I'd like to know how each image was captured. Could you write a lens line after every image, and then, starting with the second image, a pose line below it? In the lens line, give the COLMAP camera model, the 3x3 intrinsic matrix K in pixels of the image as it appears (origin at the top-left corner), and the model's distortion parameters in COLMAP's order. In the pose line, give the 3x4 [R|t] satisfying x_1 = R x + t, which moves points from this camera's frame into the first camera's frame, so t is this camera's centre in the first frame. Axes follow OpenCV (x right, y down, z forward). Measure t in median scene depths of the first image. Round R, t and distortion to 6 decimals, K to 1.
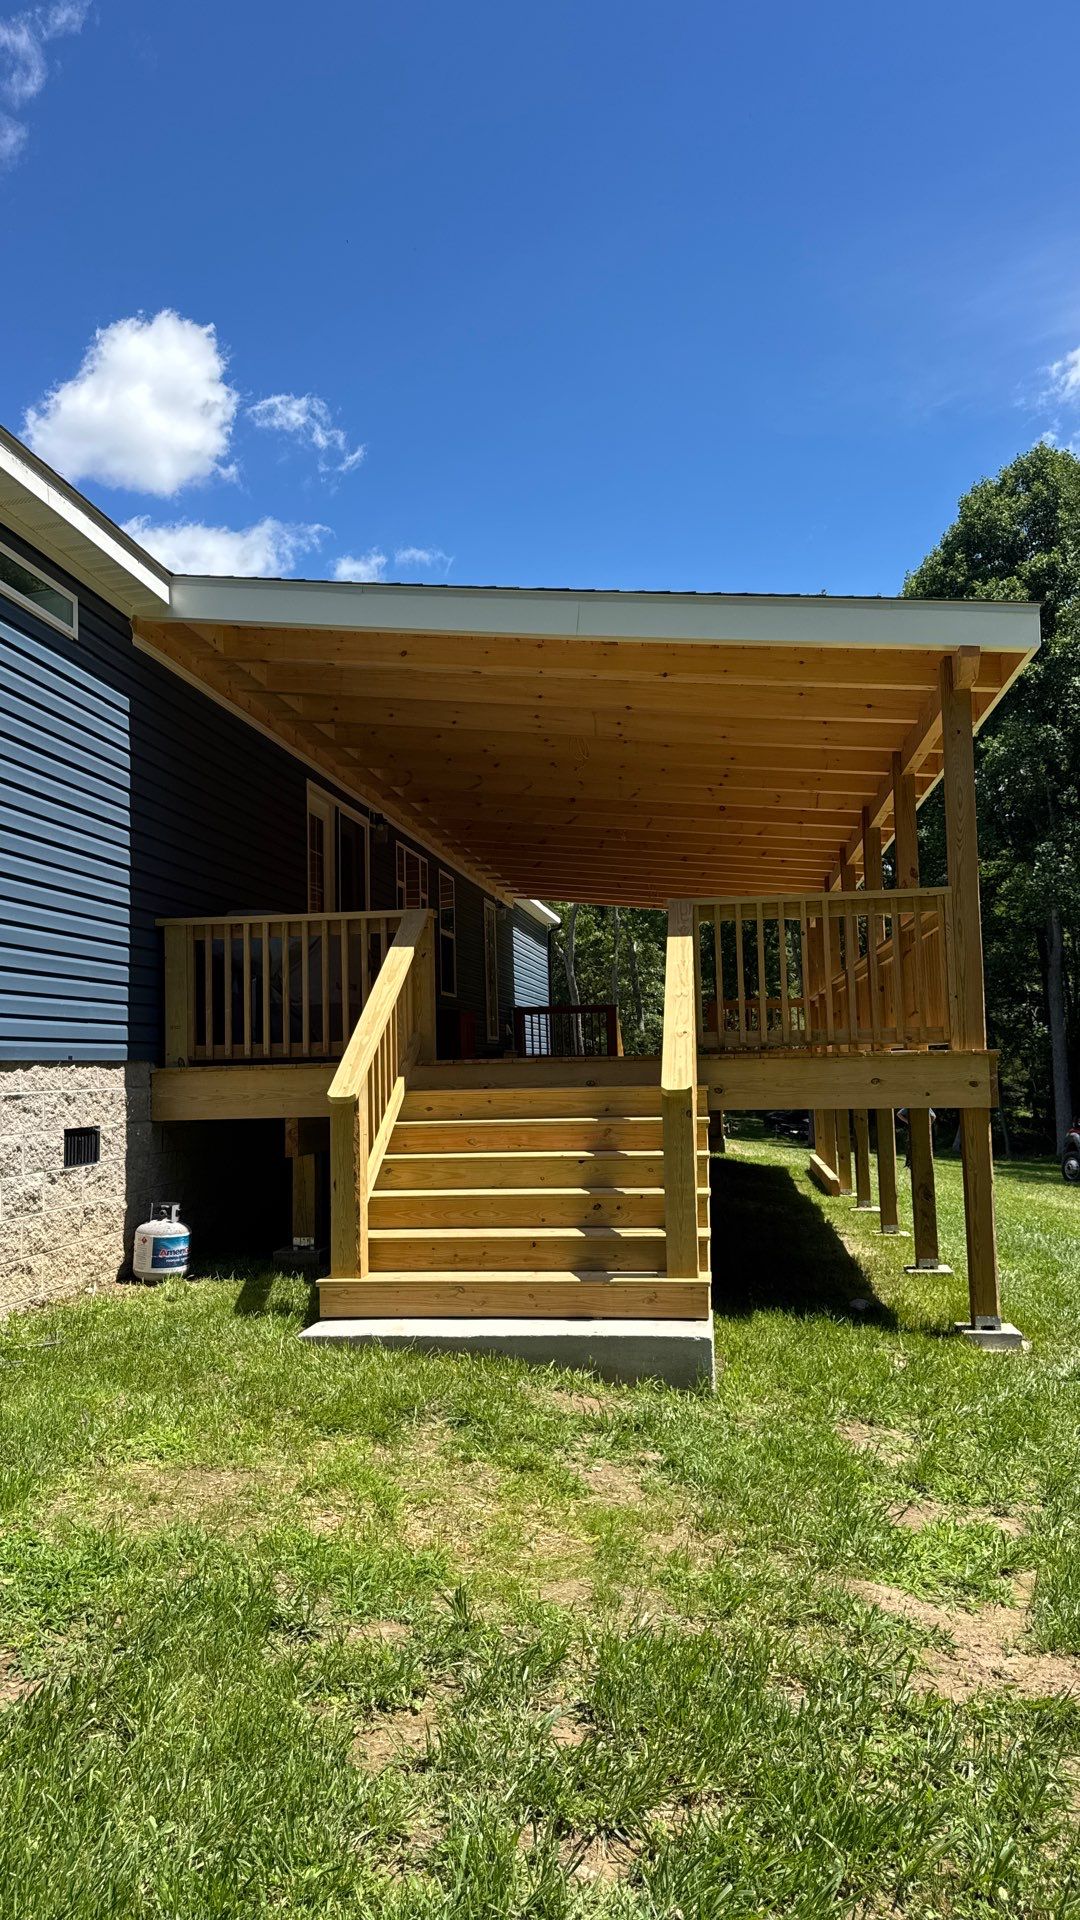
lens RADIAL K [[1348.3, 0, 510.0], [0, 1348.3, 963.8], [0, 0, 1]] dist [0.119390, -0.102909]
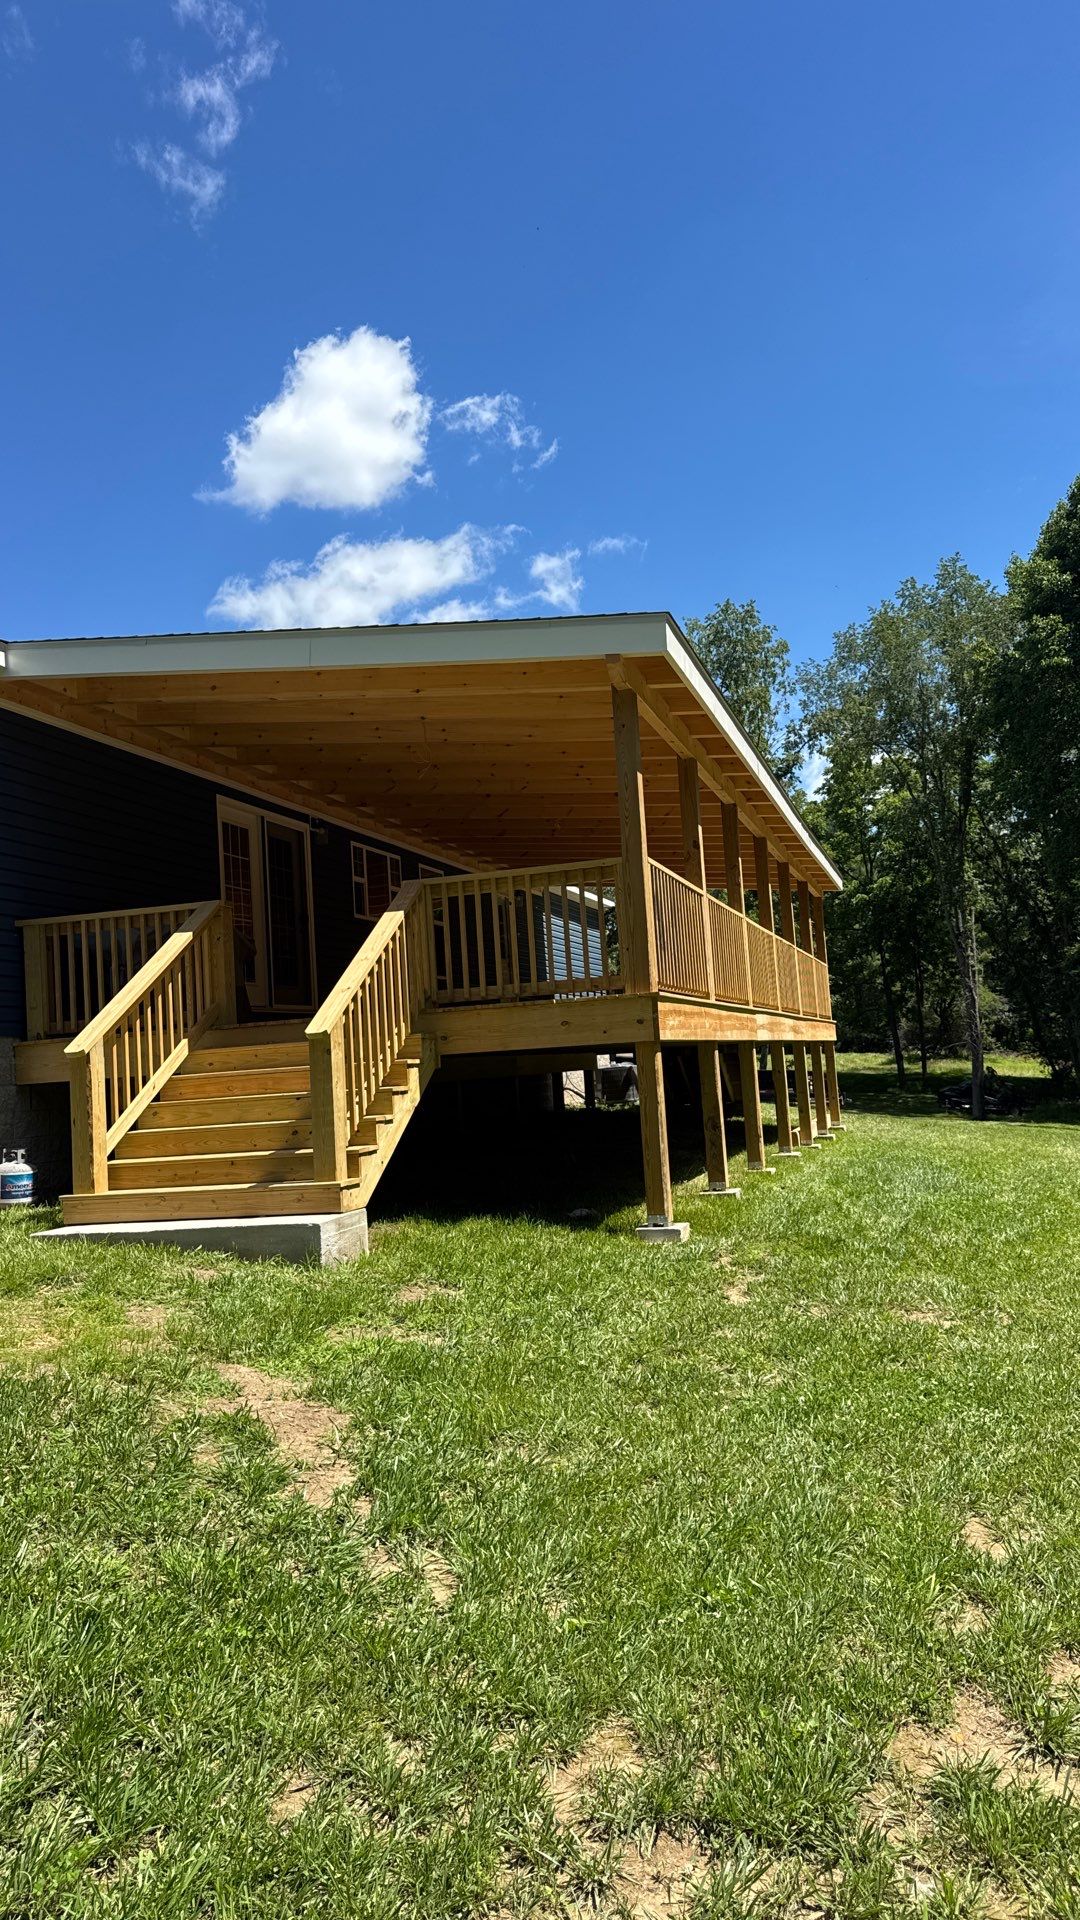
lens RADIAL K [[1359.5, 0, 540.0], [0, 1359.5, 960.0], [0, 0, 1]] dist [0.086244, -0.094801]
pose [[0.989149, -0.051760, -0.137497, 0.381600], [0.052255, 0.998634, -0.000009, 0.027185], [0.137309, -0.007176, 0.990502, -0.167874]]
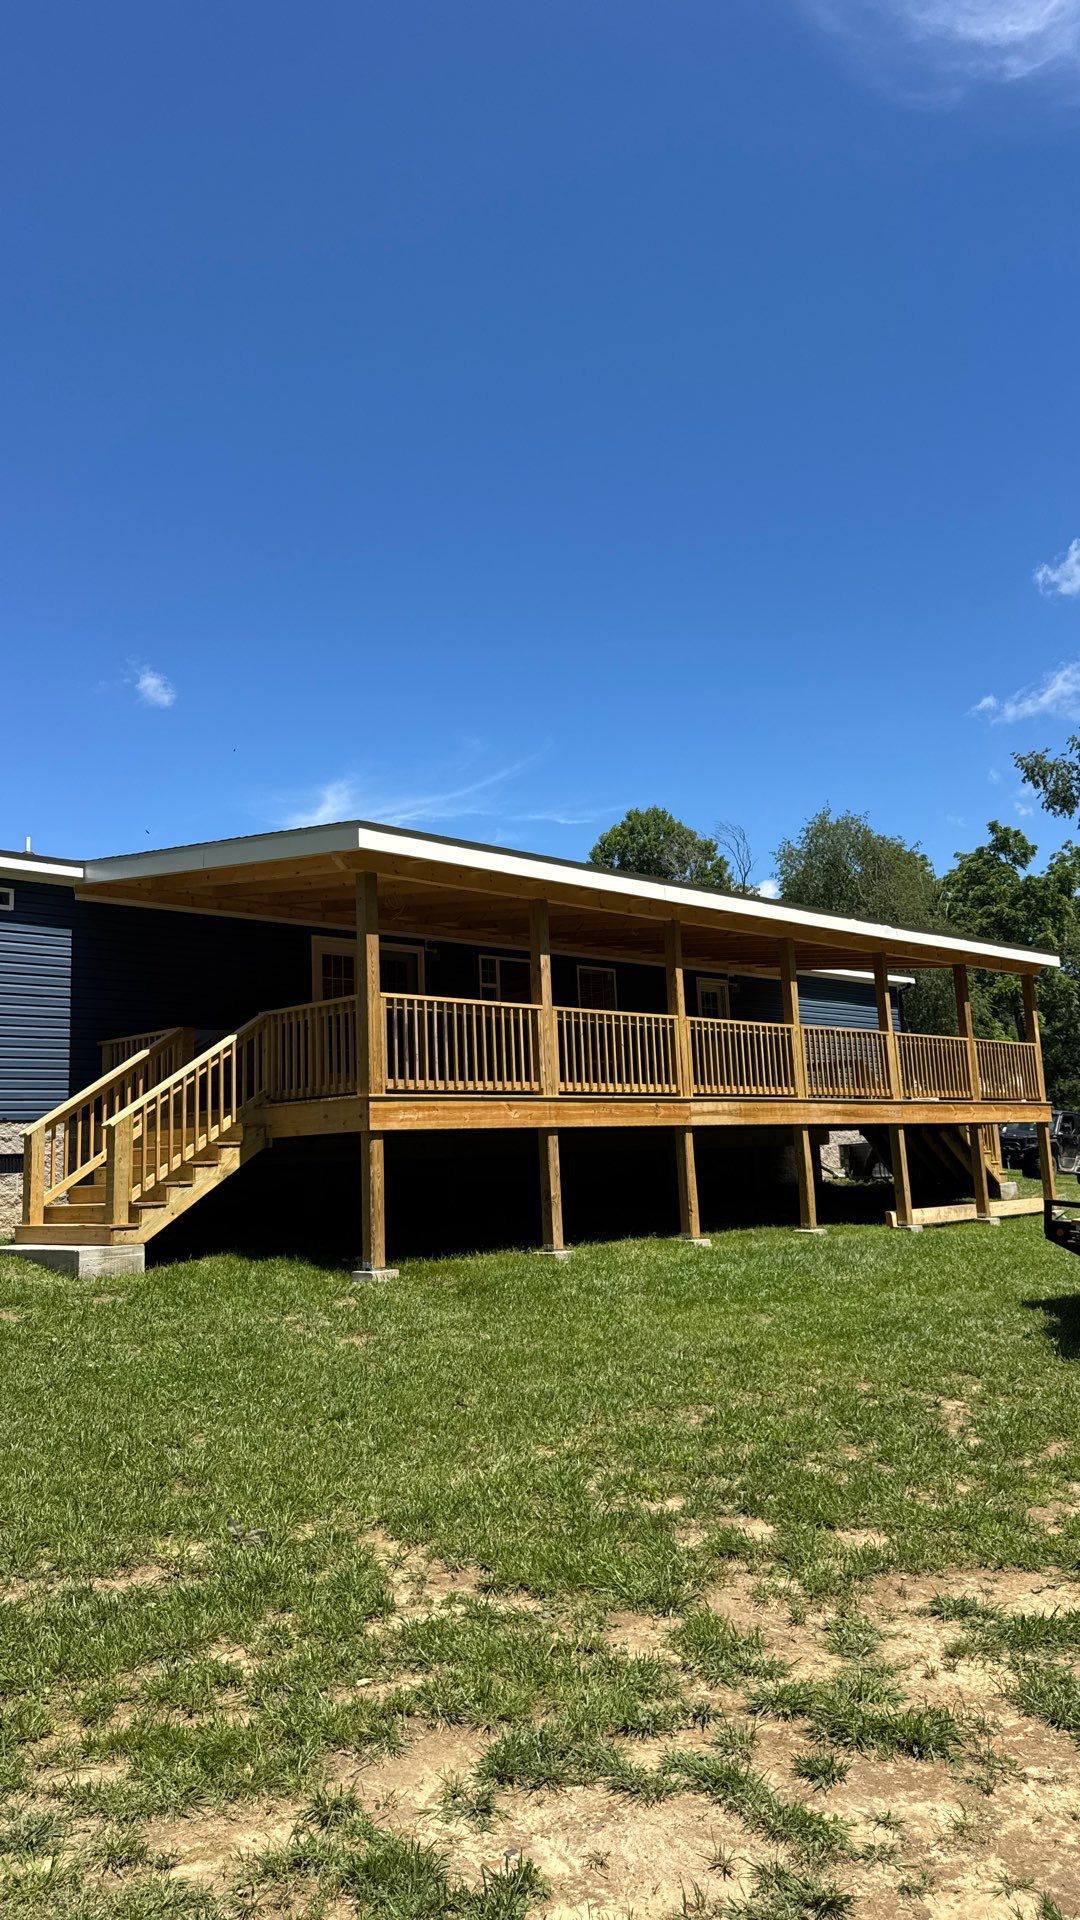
lens RADIAL K [[1359.5, 0, 540.0], [0, 1359.5, 960.0], [0, 0, 1]] dist [0.086244, -0.094801]
pose [[0.796813, -0.097951, -0.596234, 1.352292], [0.067158, 0.995016, -0.073714, 0.033438], [0.600482, 0.018695, 0.799419, -0.138748]]
